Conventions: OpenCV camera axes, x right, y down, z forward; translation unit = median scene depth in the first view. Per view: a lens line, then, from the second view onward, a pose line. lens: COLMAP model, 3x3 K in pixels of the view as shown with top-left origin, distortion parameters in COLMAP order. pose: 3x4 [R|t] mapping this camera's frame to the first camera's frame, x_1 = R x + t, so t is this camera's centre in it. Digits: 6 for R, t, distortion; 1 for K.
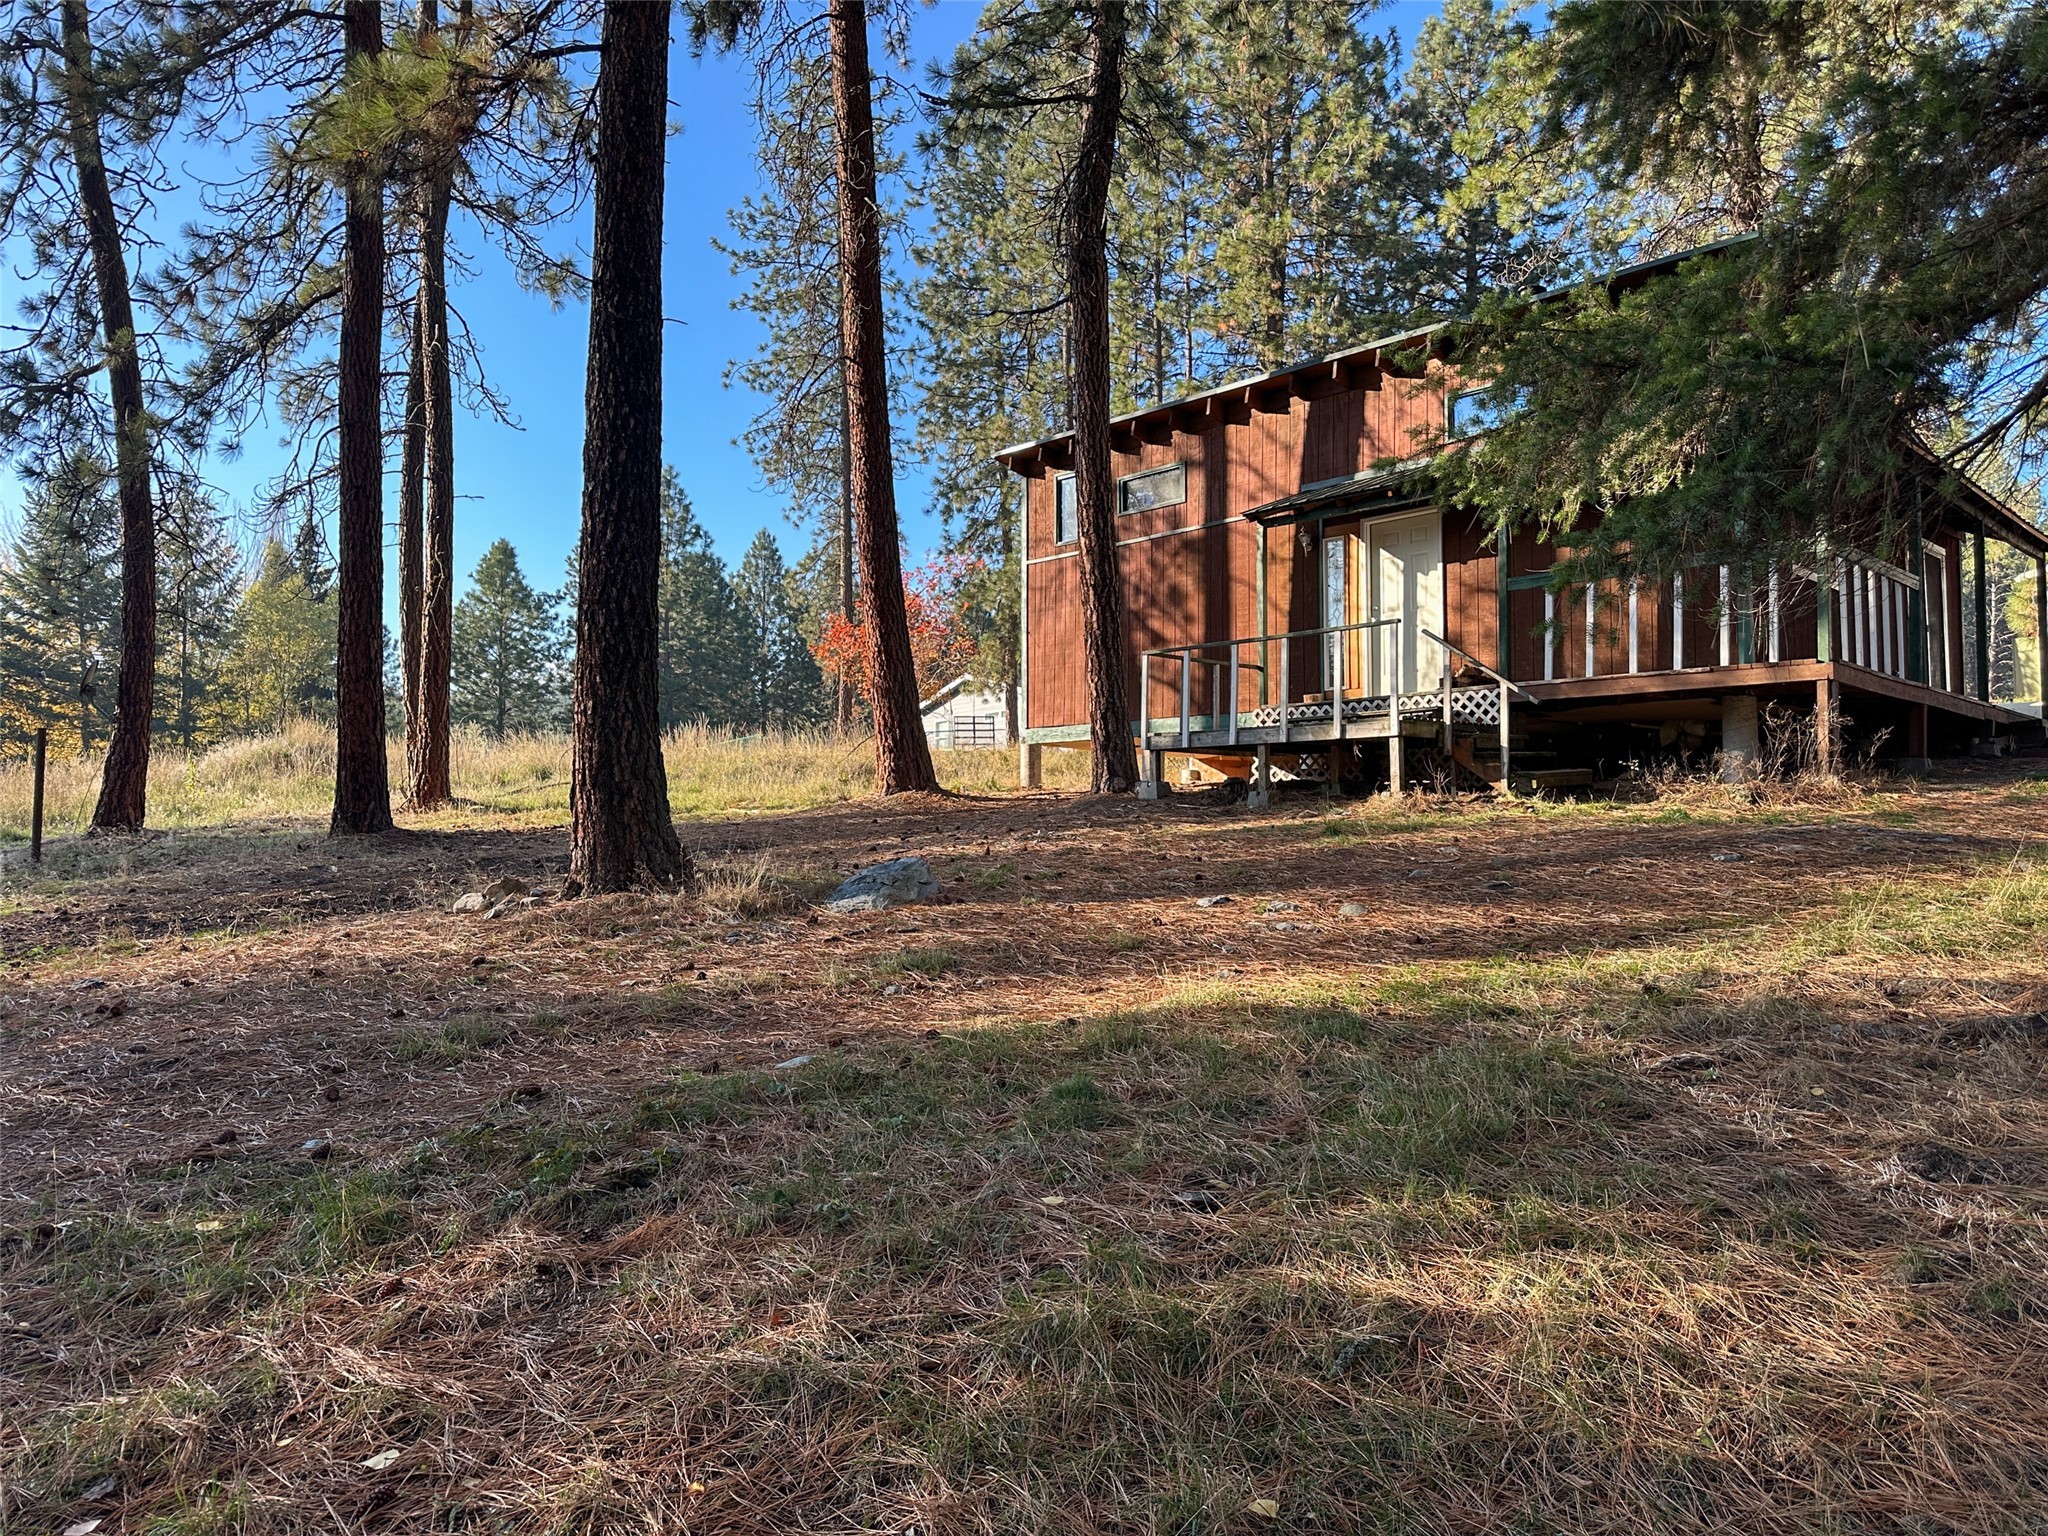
lens RADIAL K [[1426.5, 0, 1024.0], [0, 1426.5, 768.0], [0, 0, 1]] dist [0.109616, -0.120441]
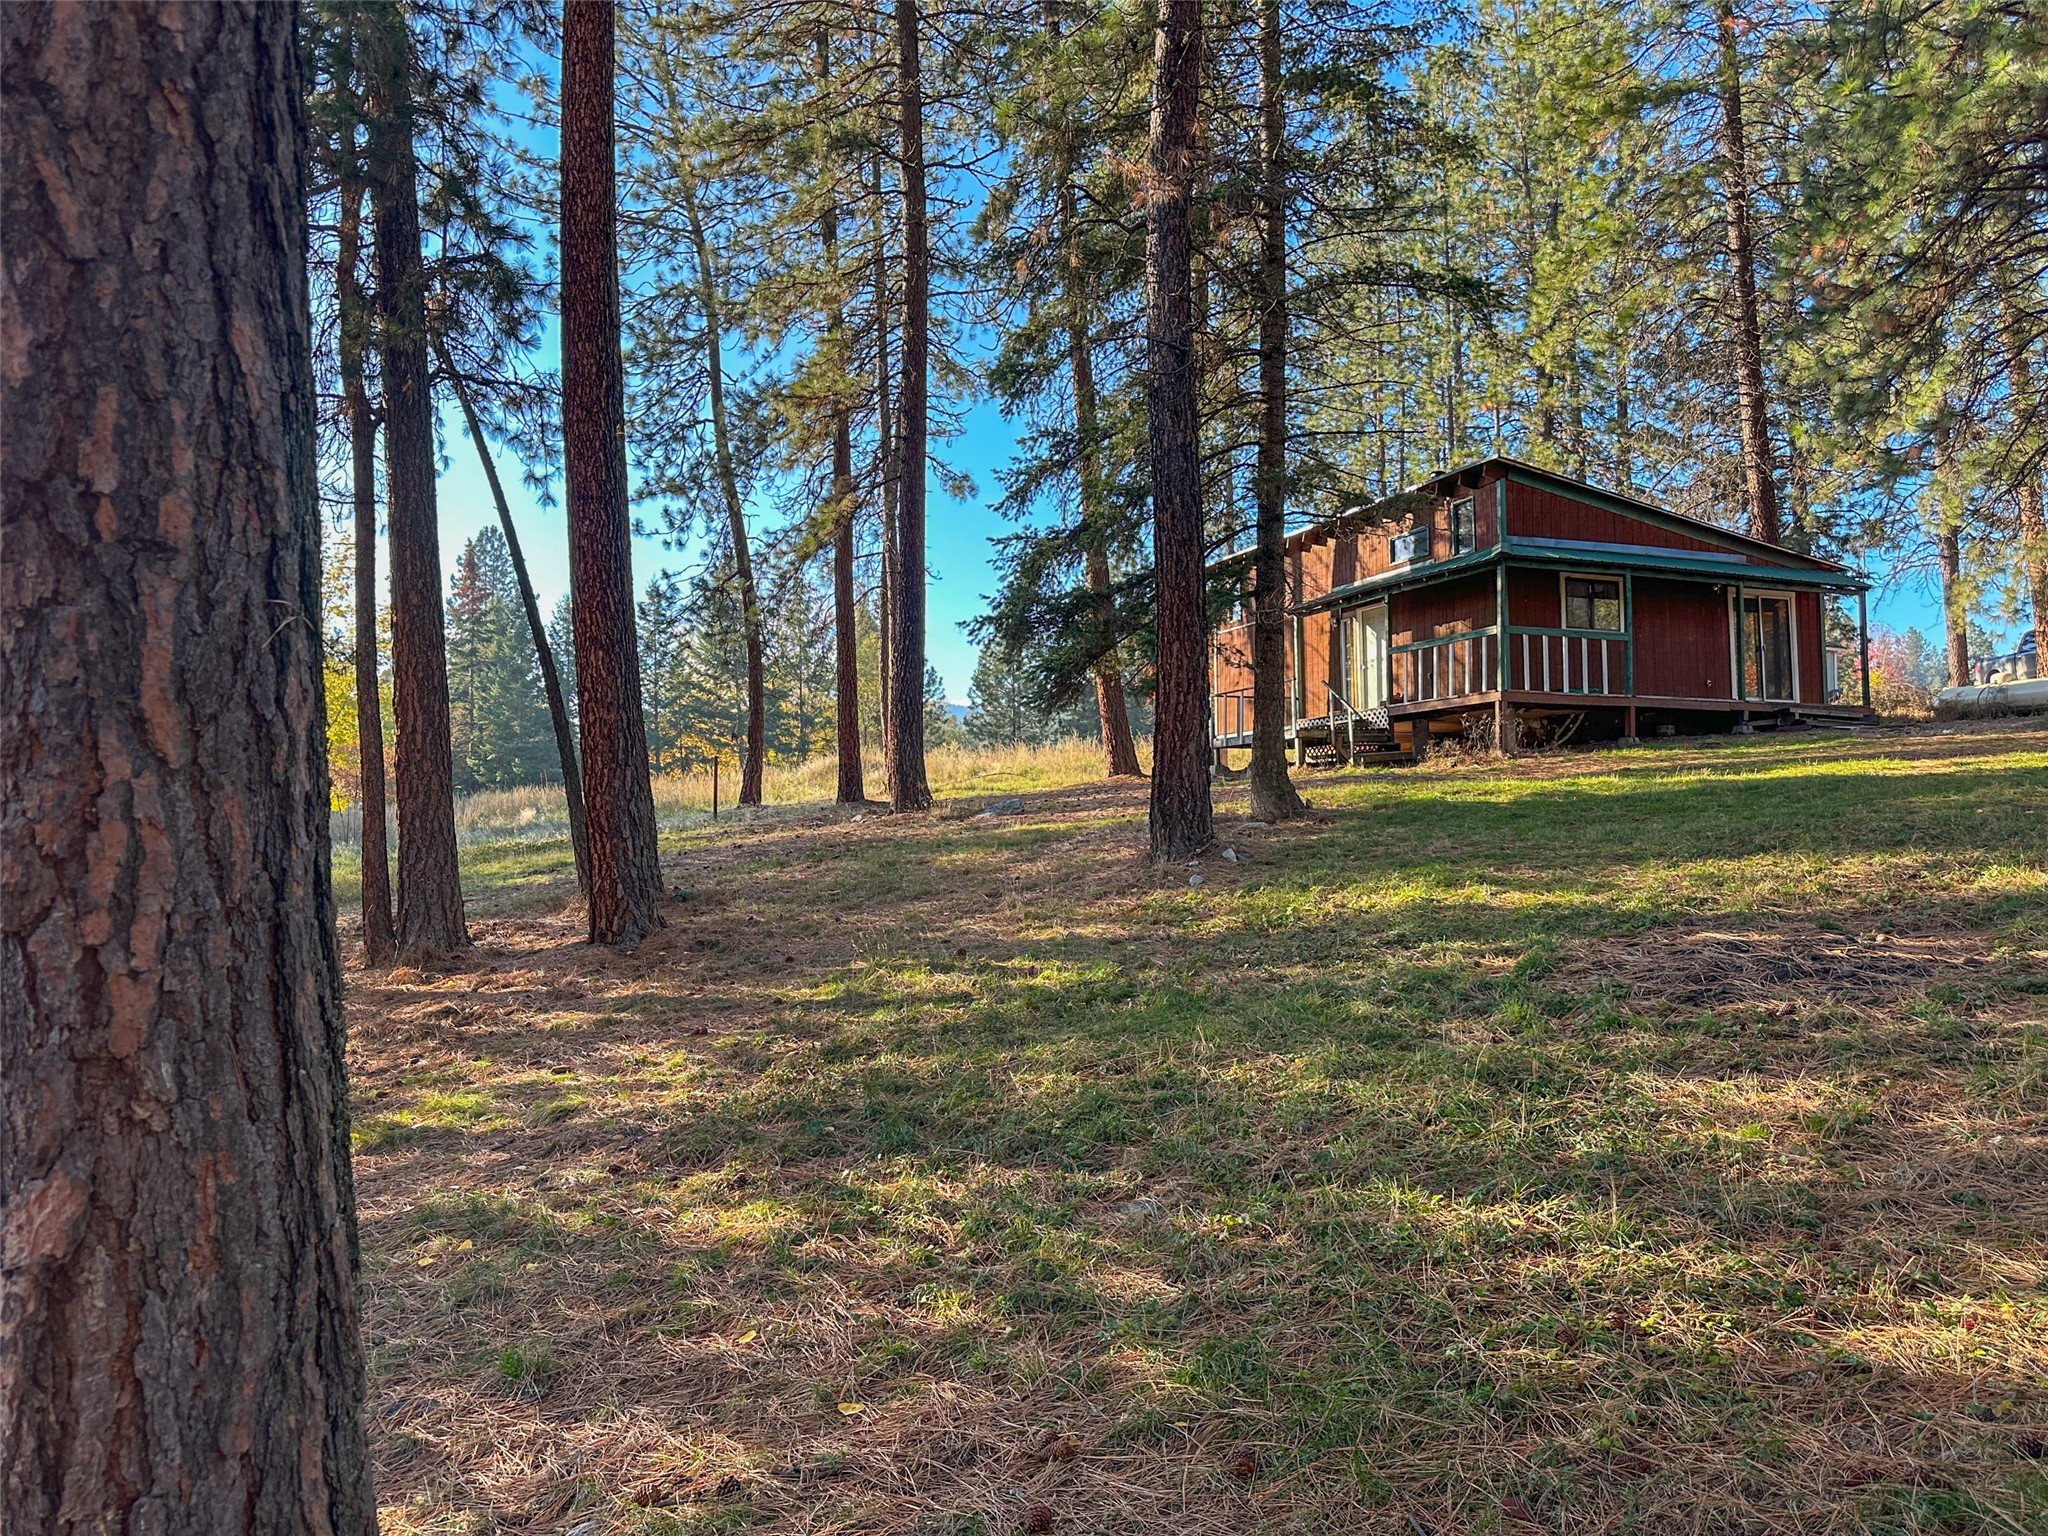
lens RADIAL K [[1426.5, 0, 1024.0], [0, 1426.5, 768.0], [0, 0, 1]] dist [0.109616, -0.120441]
pose [[0.928483, -0.028925, -0.370247, 0.465119], [0.028813, 0.999568, -0.005835, 0.014558], [0.370256, -0.005250, 0.928915, -0.694382]]
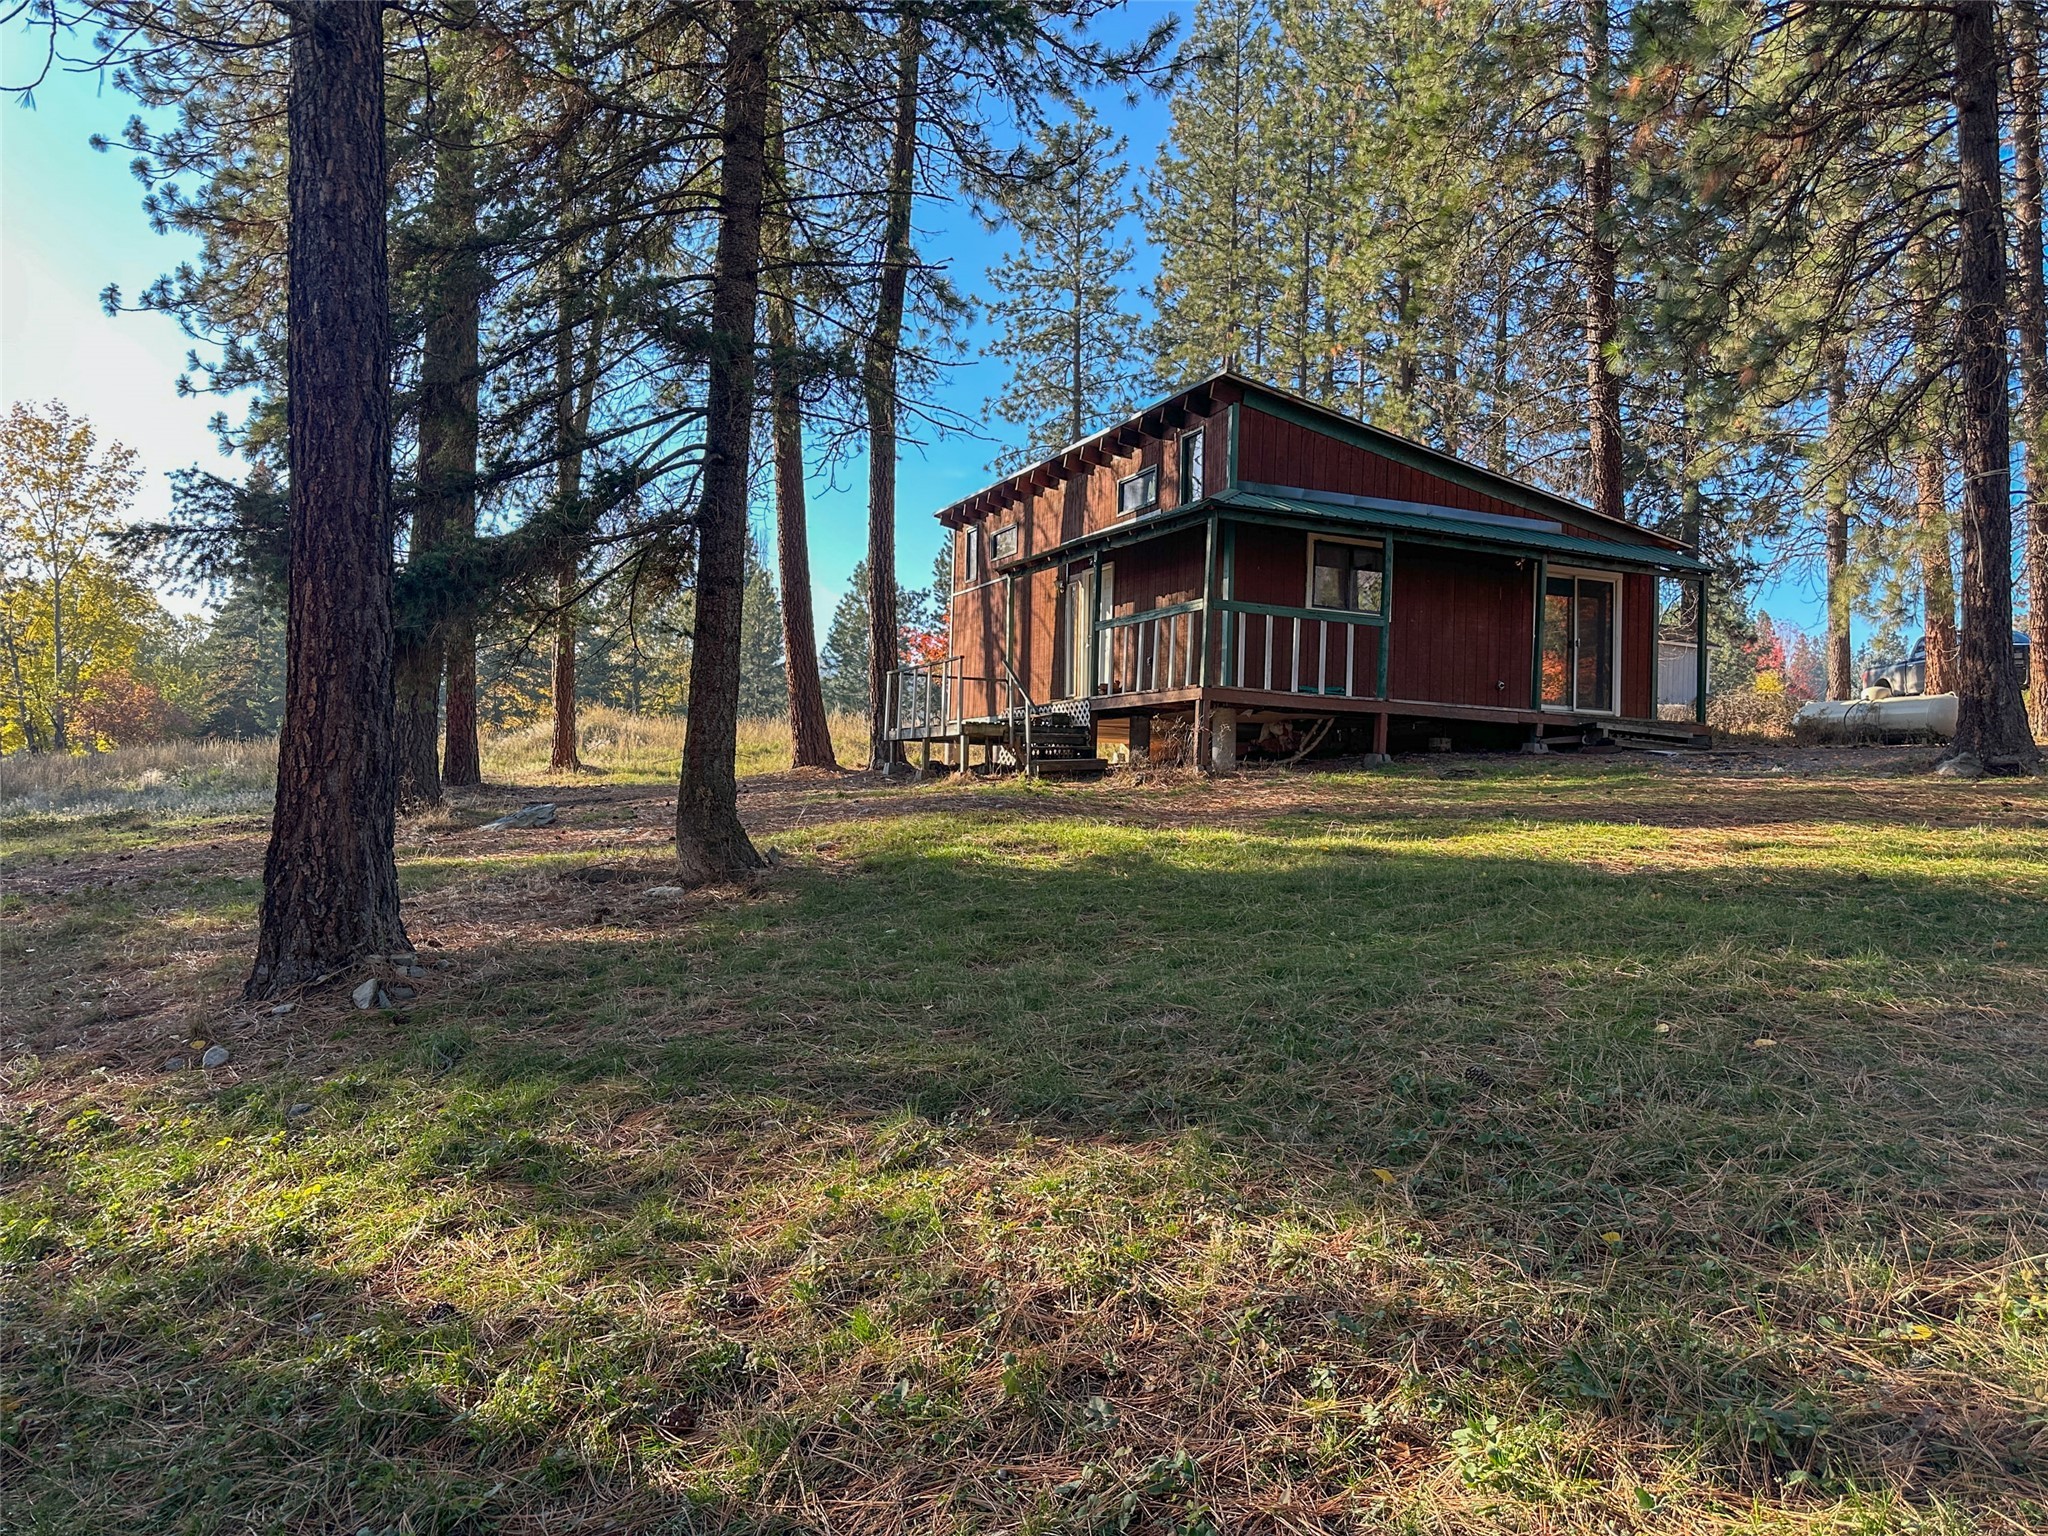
lens RADIAL K [[1416.1, 0, 1024.0], [0, 1416.1, 768.0], [0, 0, 1]] dist [0.190010, -0.297047]
pose [[0.943594, 0.019941, -0.330503, 0.590619], [-0.013863, 0.999689, 0.020736, -0.013782], [0.330813, -0.014985, 0.943577, -0.264316]]
